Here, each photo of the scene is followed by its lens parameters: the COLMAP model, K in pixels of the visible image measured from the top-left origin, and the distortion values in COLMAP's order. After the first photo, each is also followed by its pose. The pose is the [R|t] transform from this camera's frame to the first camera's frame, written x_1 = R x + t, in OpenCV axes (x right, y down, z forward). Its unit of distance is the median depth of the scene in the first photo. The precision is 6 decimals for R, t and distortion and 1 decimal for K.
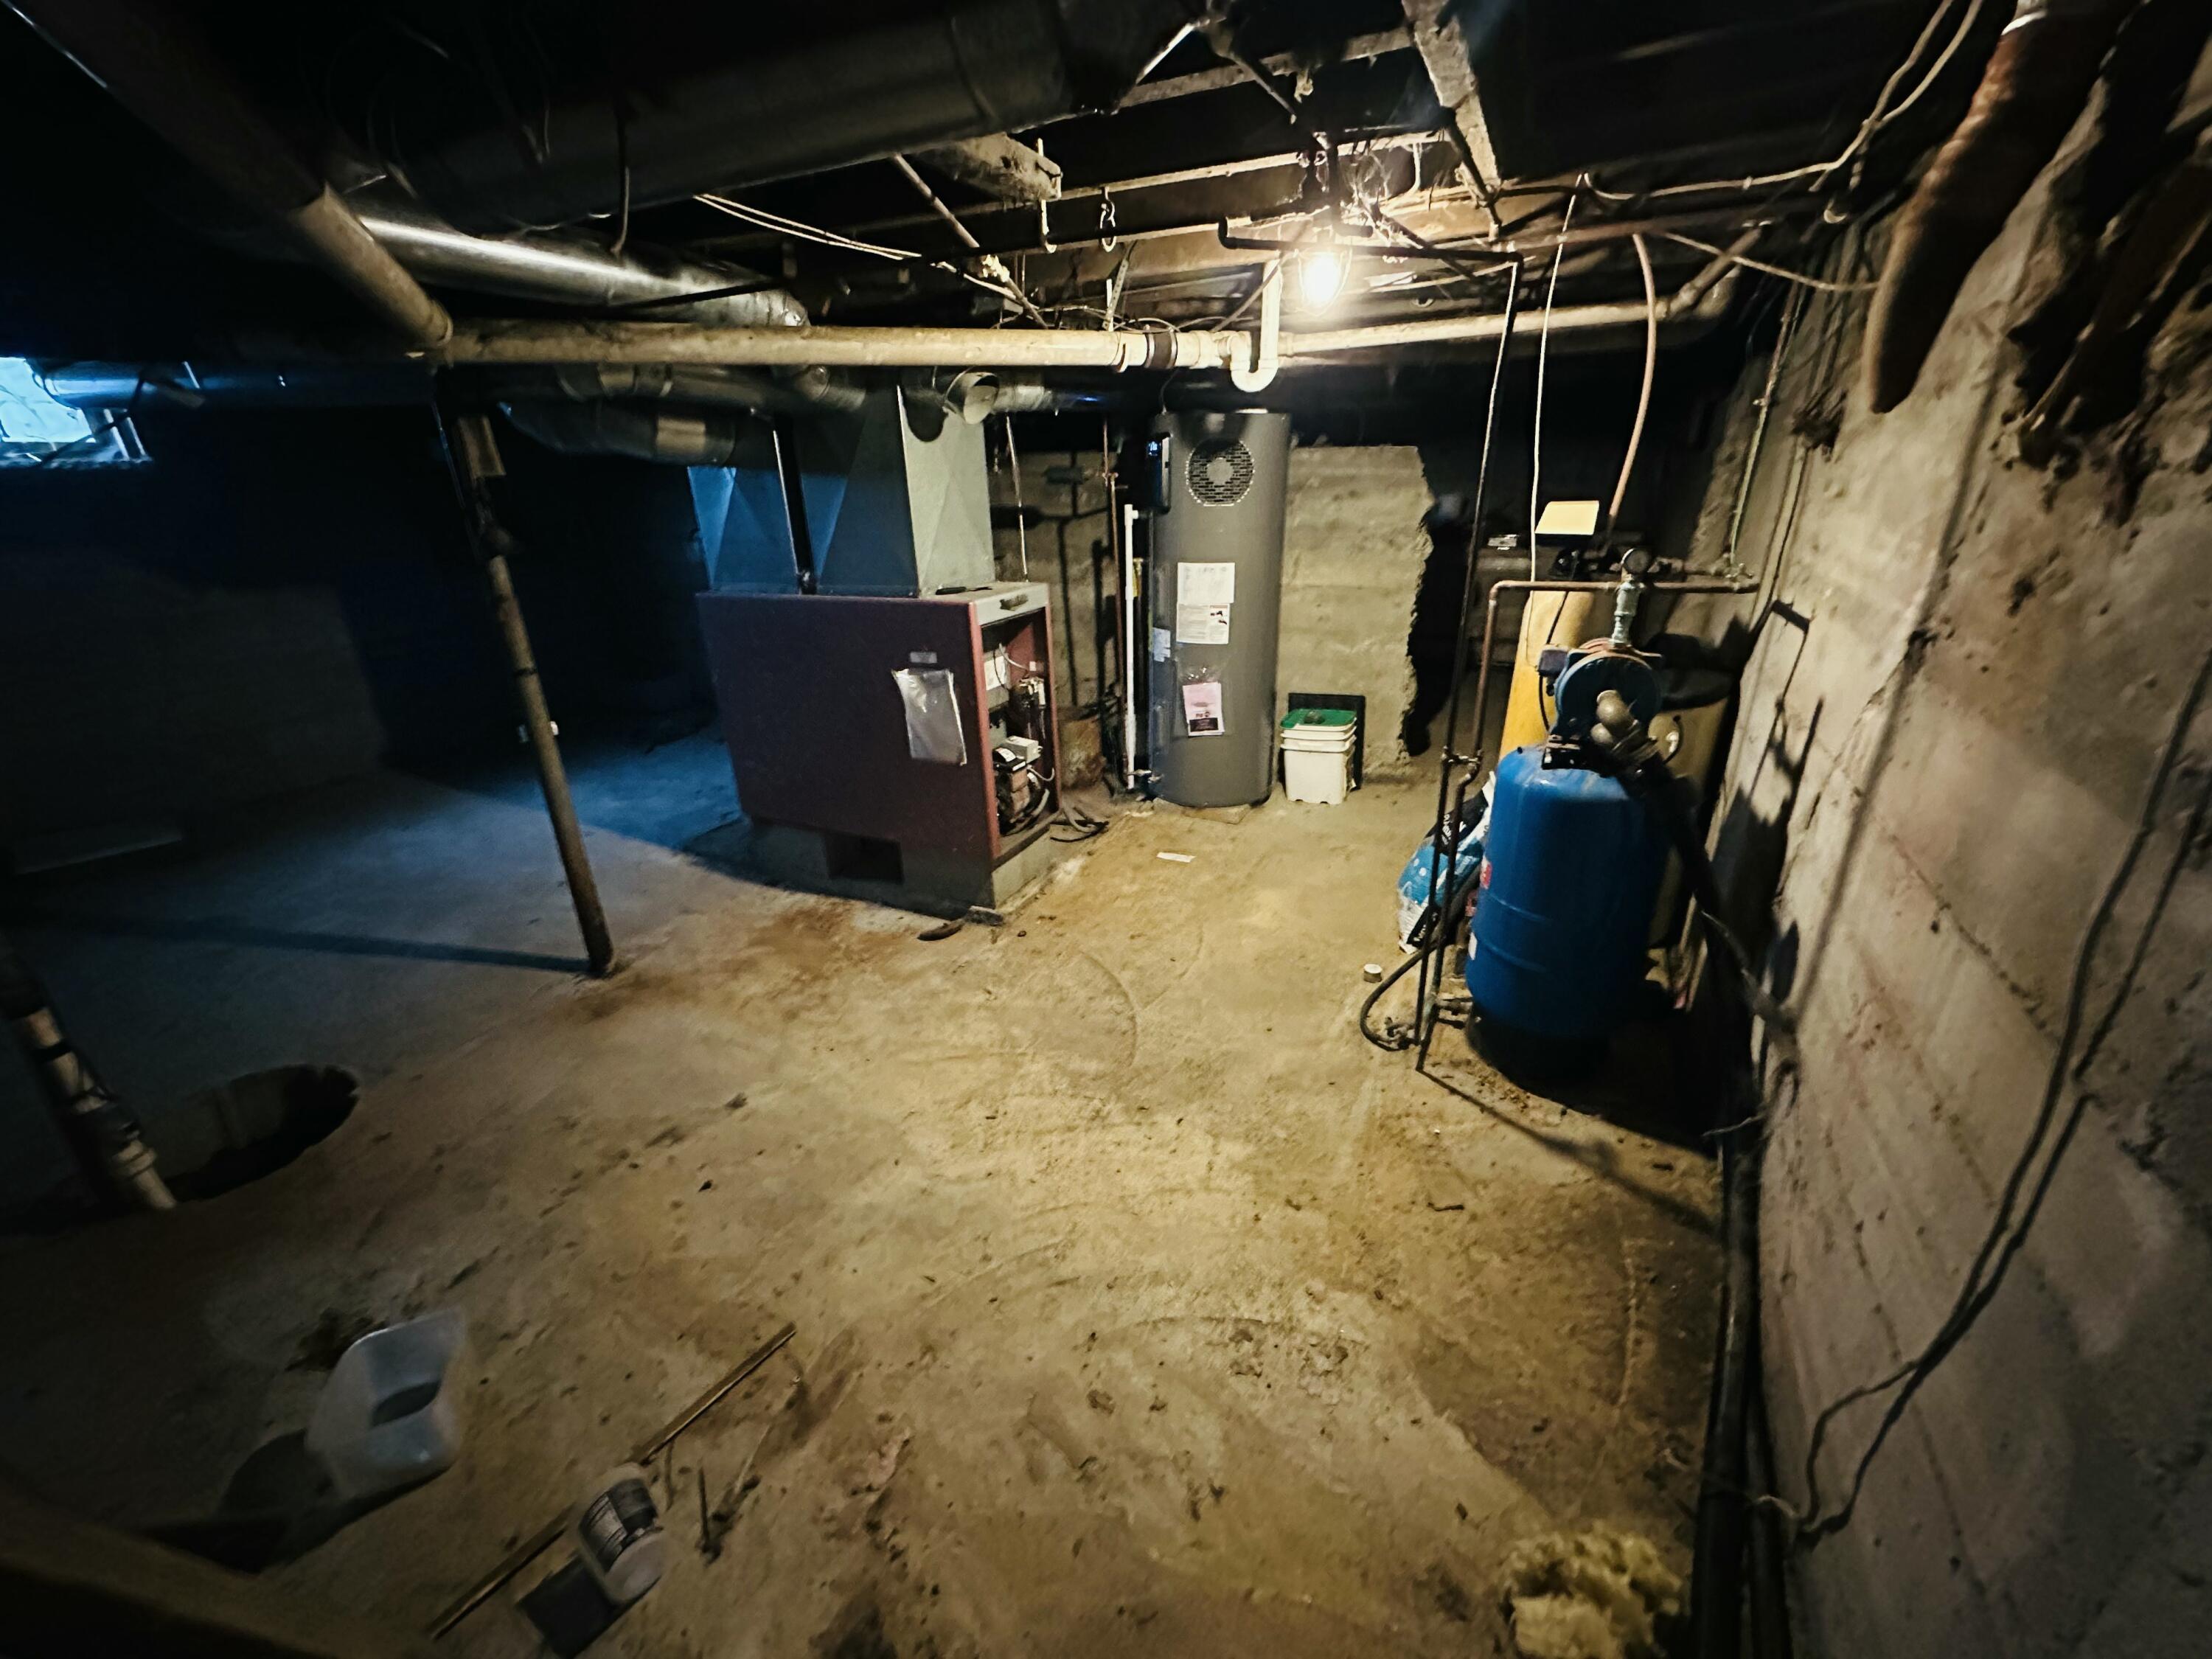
lens RADIAL K [[885.3, 0, 1107.2], [0, 885.3, 827.1], [0, 0, 1]] dist [-0.002376, 0.000602]
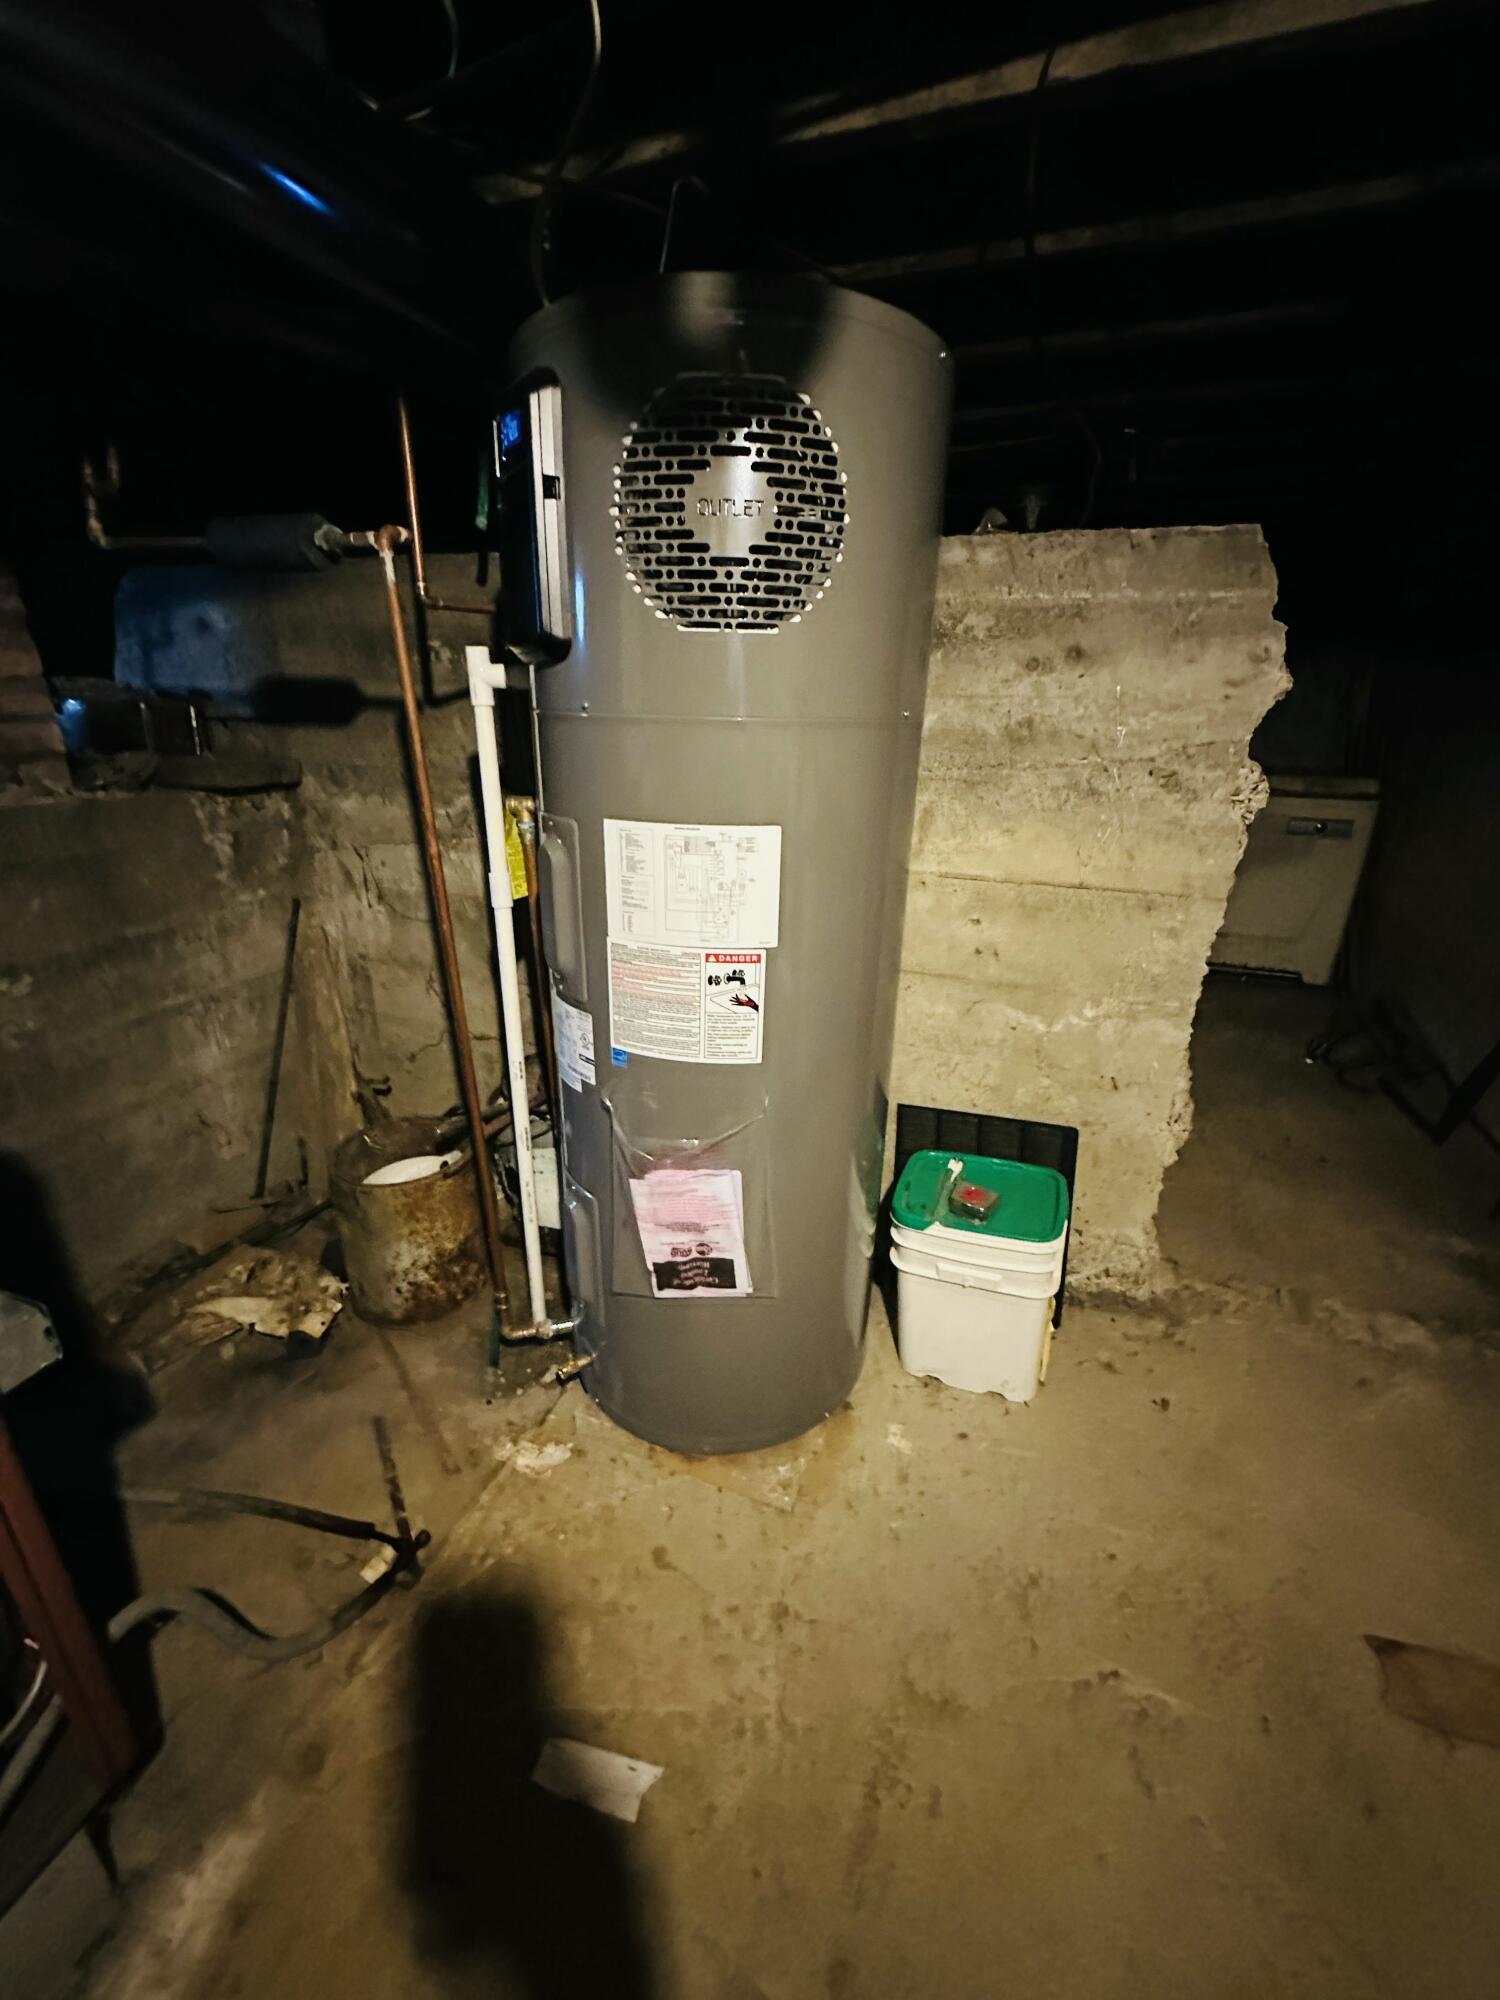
lens RADIAL K [[800.4, 0, 750.8], [0, 800.4, 999.1], [0, 0, 1]] dist [-0.002376, 0.000602]
pose [[0.993515, 0.003002, 0.113661, 0.094139], [0.001801, 0.999111, -0.042128, -0.209584], [-0.113686, 0.042060, 0.992626, 0.672278]]
